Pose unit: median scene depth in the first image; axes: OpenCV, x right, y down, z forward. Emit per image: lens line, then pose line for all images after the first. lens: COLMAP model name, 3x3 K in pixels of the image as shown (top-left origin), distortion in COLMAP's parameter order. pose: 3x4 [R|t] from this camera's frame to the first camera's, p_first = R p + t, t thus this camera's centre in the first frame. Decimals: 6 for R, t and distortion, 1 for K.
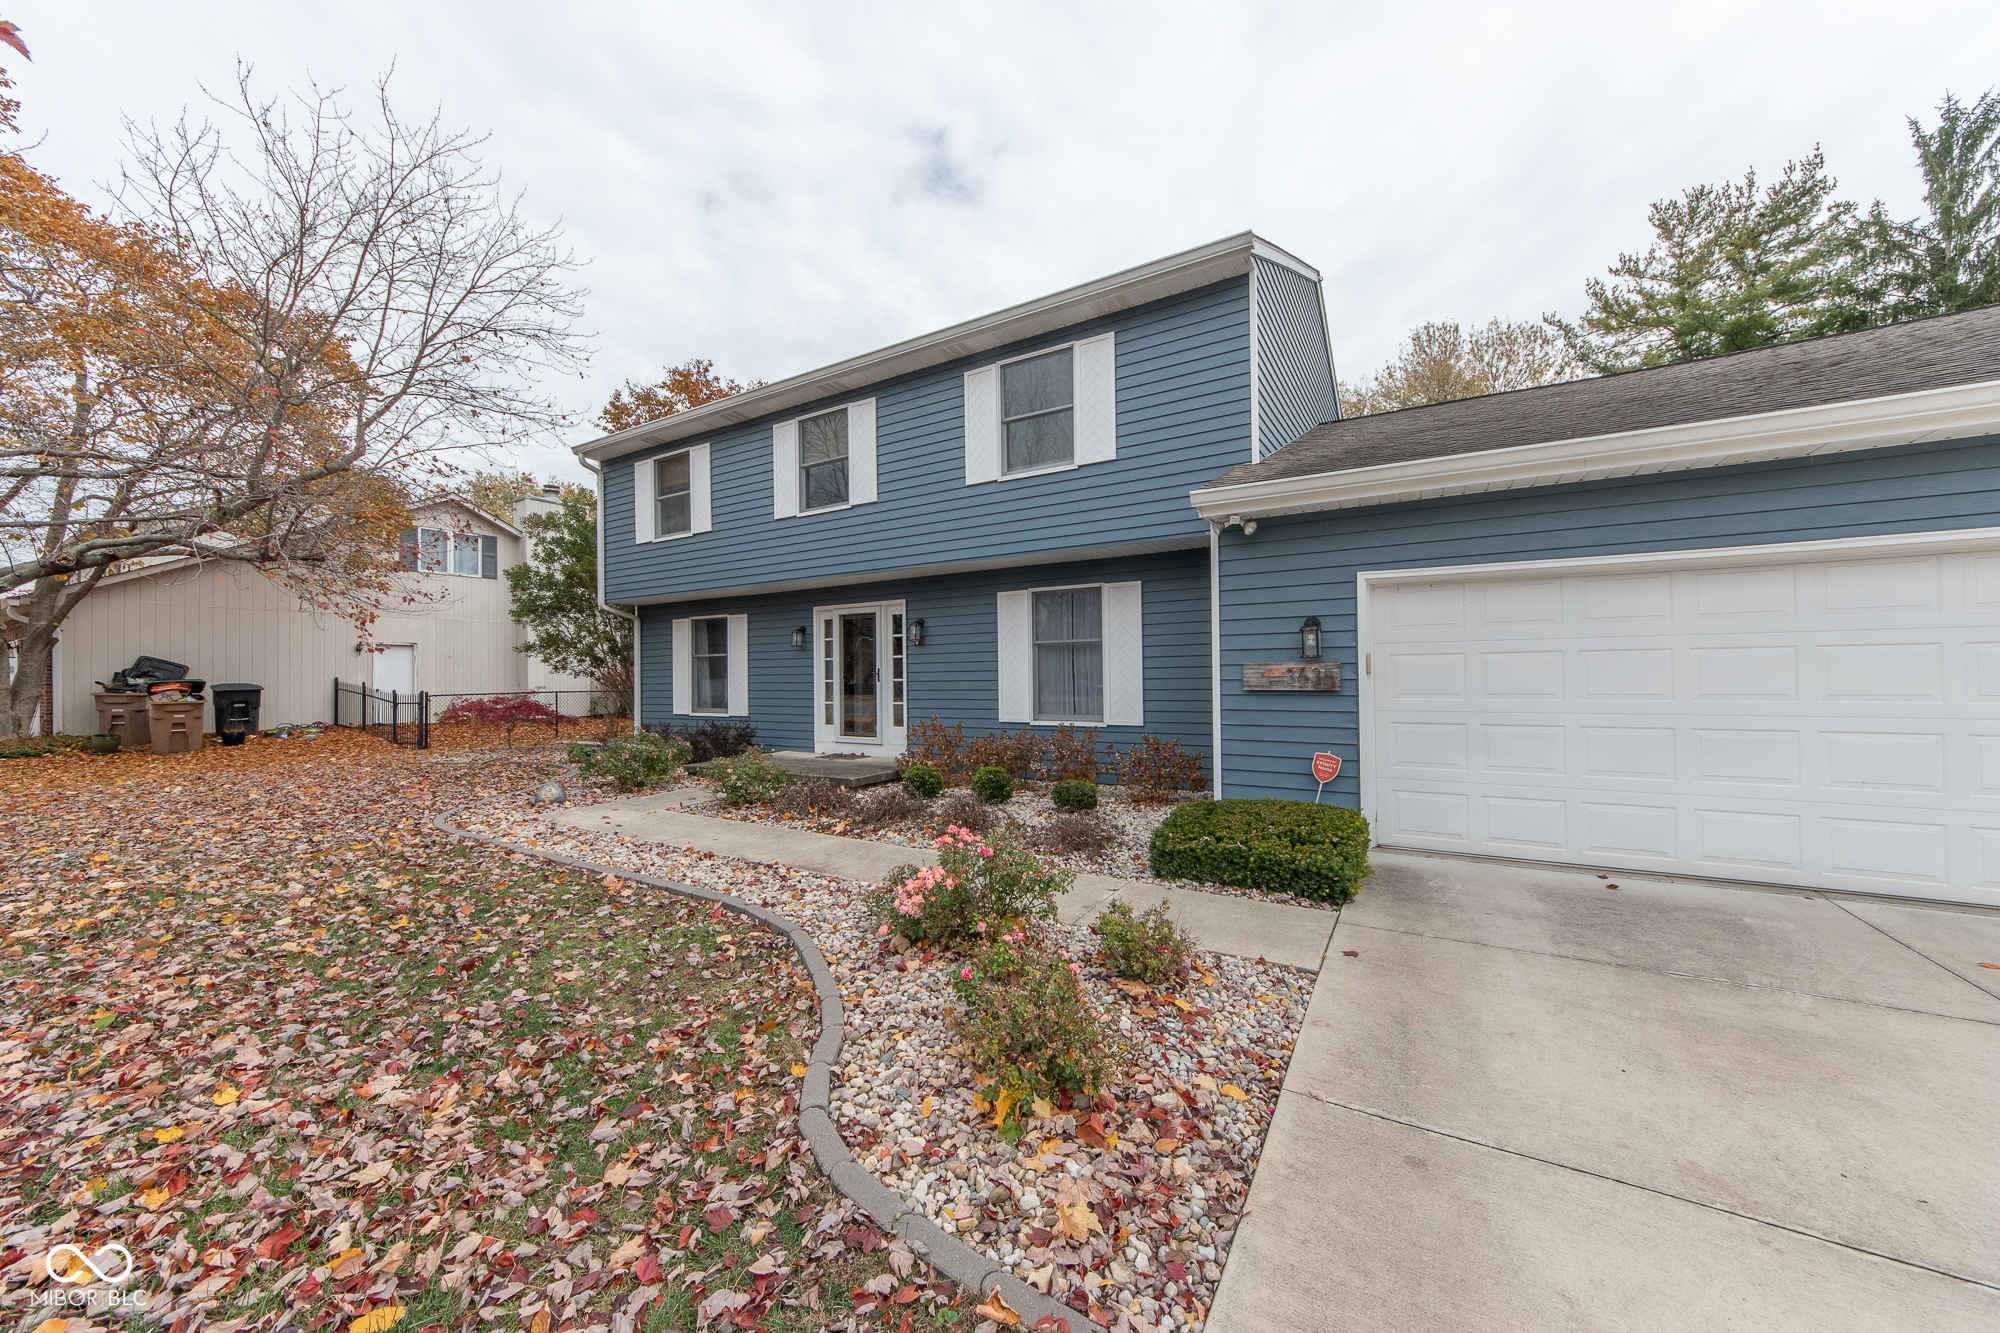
lens RADIAL K [[690.9, 0, 1000.0], [0, 690.9, 666.5], [0, 0, 1]] dist [0.000478, -0.000034]
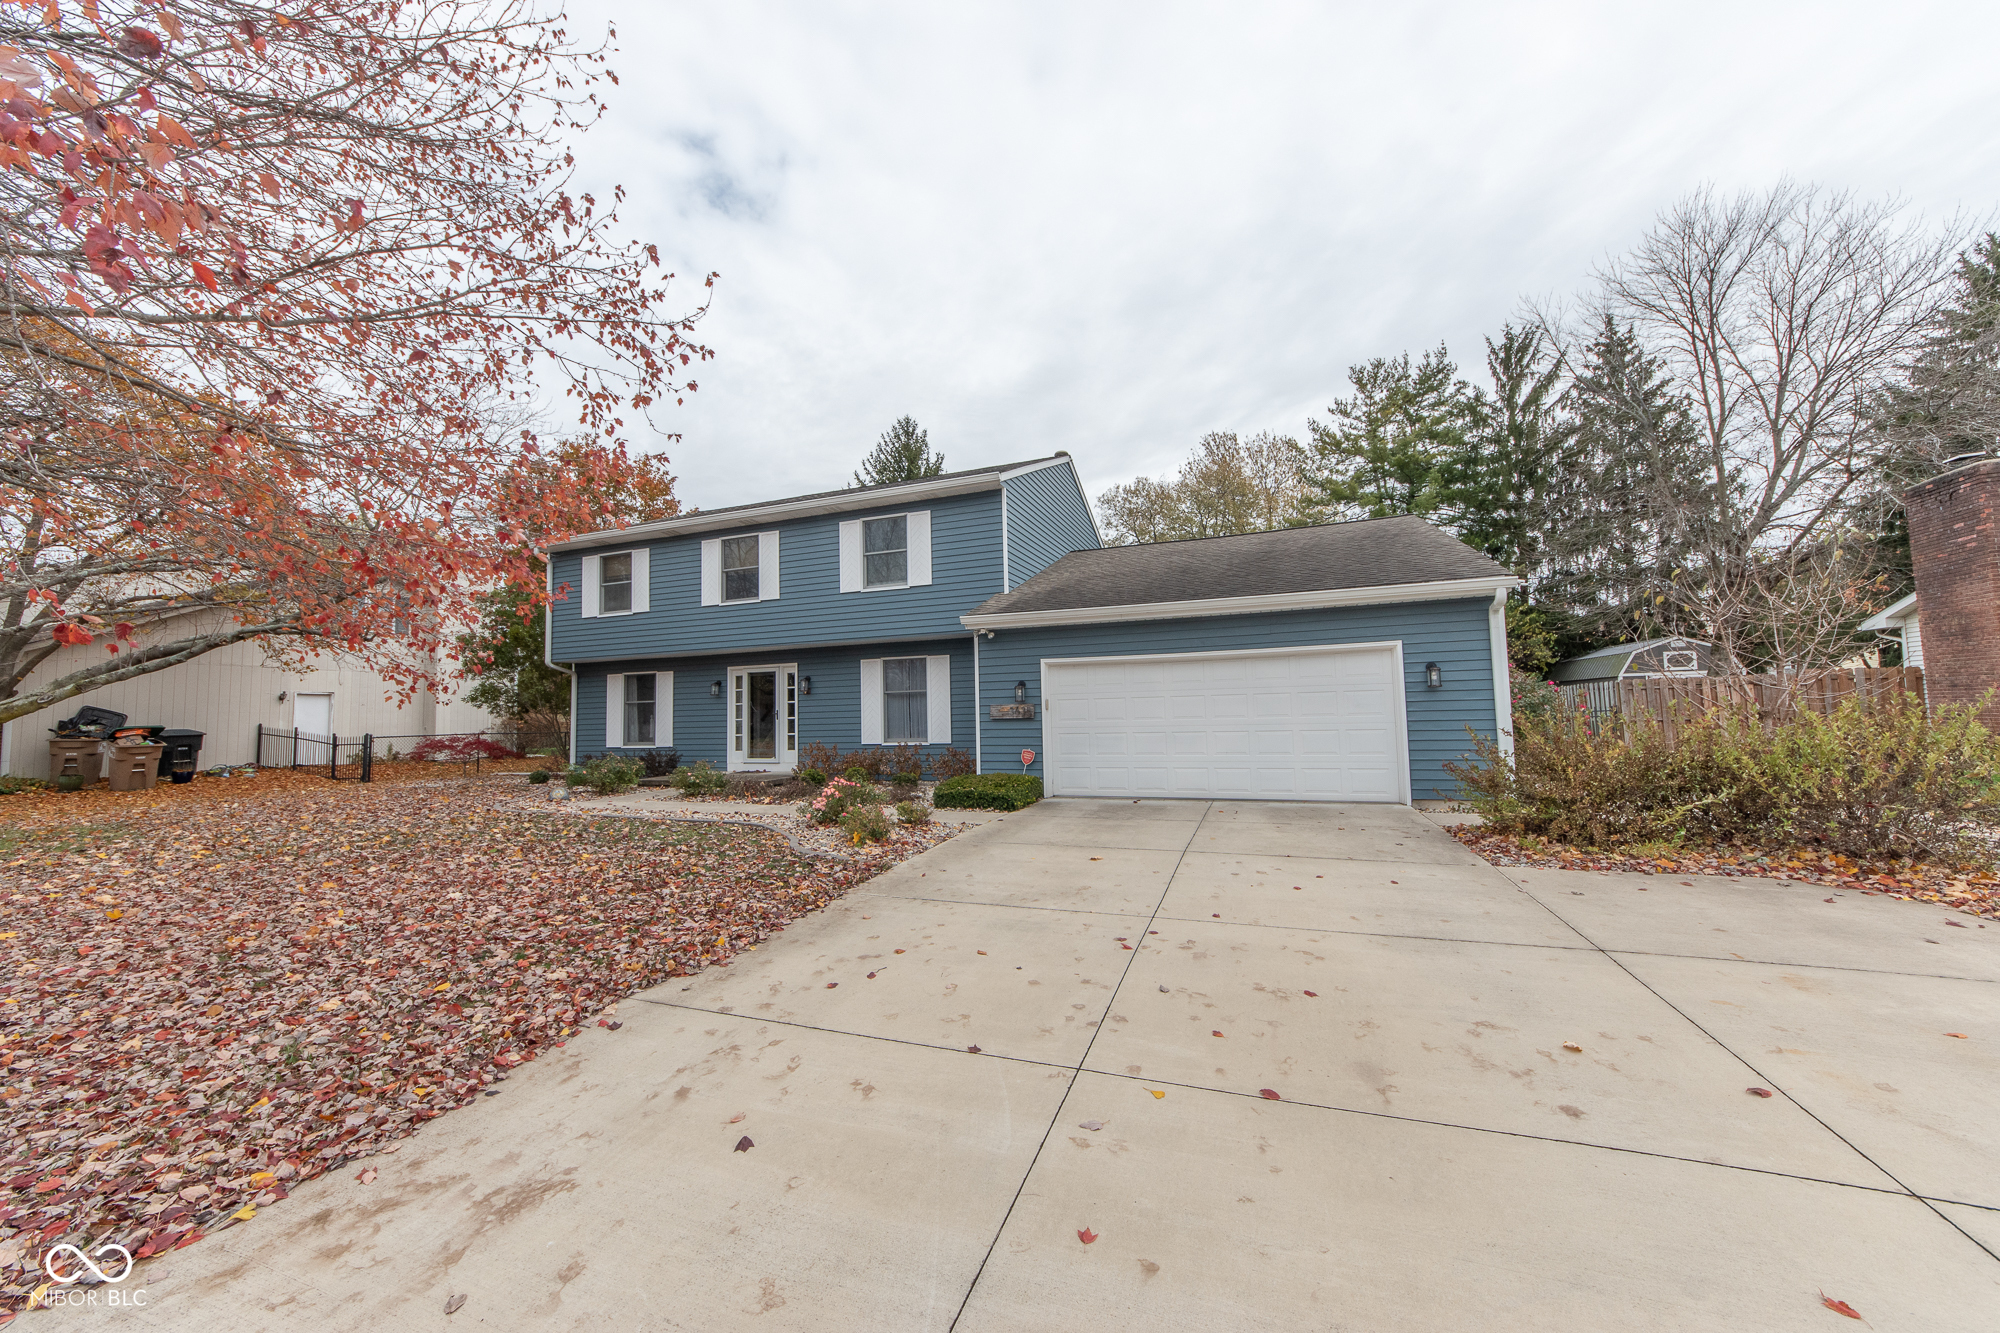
lens RADIAL K [[702.8, 0, 996.6], [0, 702.8, 673.0], [0, 0, 1]] dist [-0.001187, -0.000185]
pose [[0.984012, 0.000189, 0.178100, 0.013855], [0.009071, 0.998648, -0.051178, 0.004271], [-0.177869, 0.051975, 0.982681, -0.526141]]
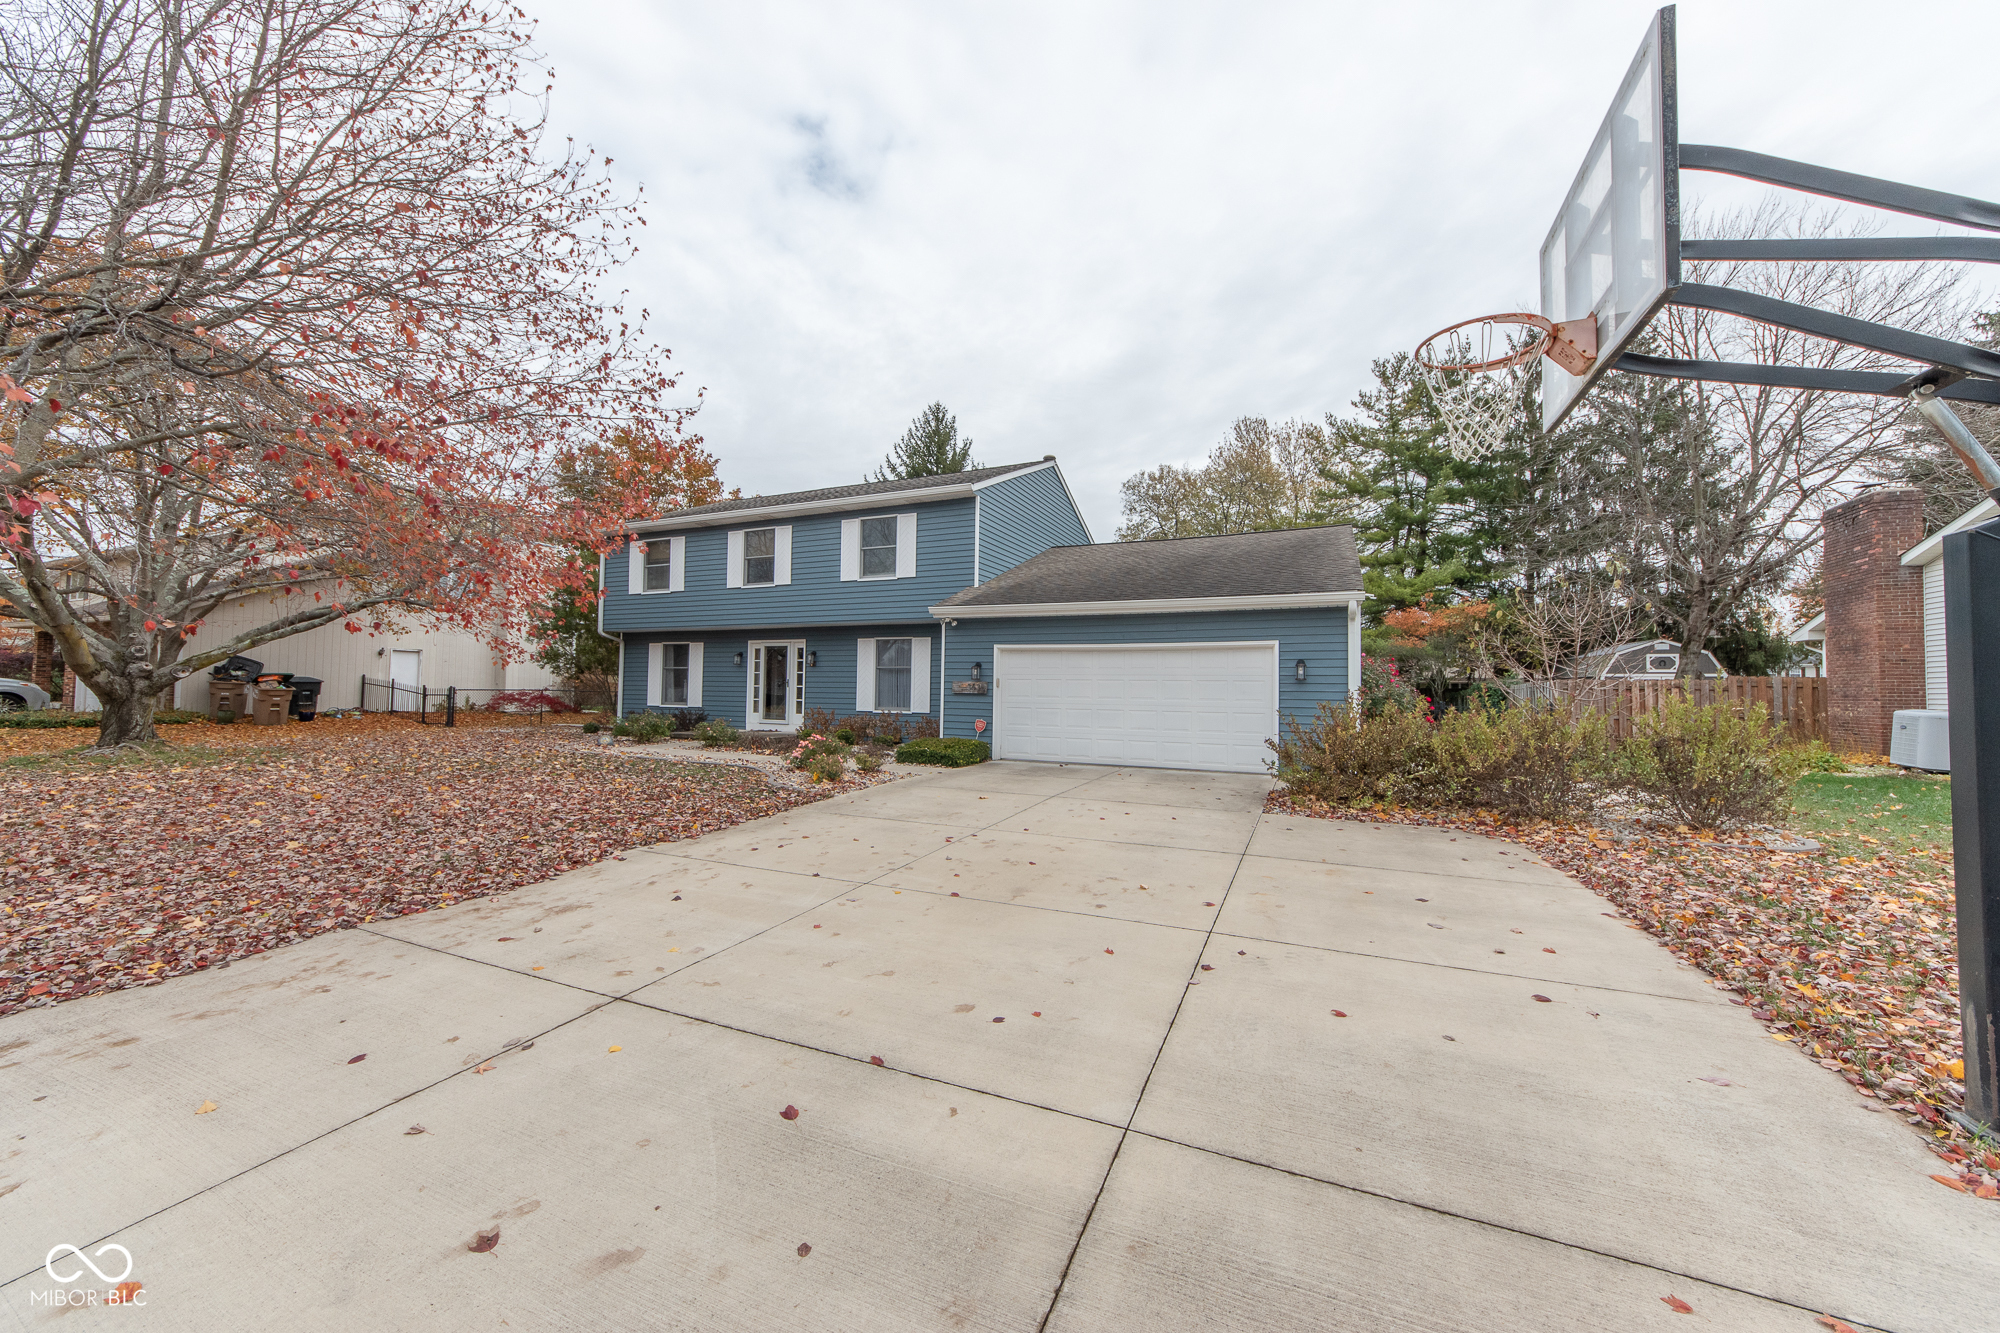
lens RADIAL K [[711.5, 0, 1001.8], [0, 711.5, 674.2], [0, 0, 1]] dist [0.001093, -0.000011]
pose [[0.992429, 0.029721, 0.119166, 0.134058], [-0.028119, 0.999490, -0.015103, 0.002058], [-0.119554, 0.011638, 0.992759, -0.784459]]
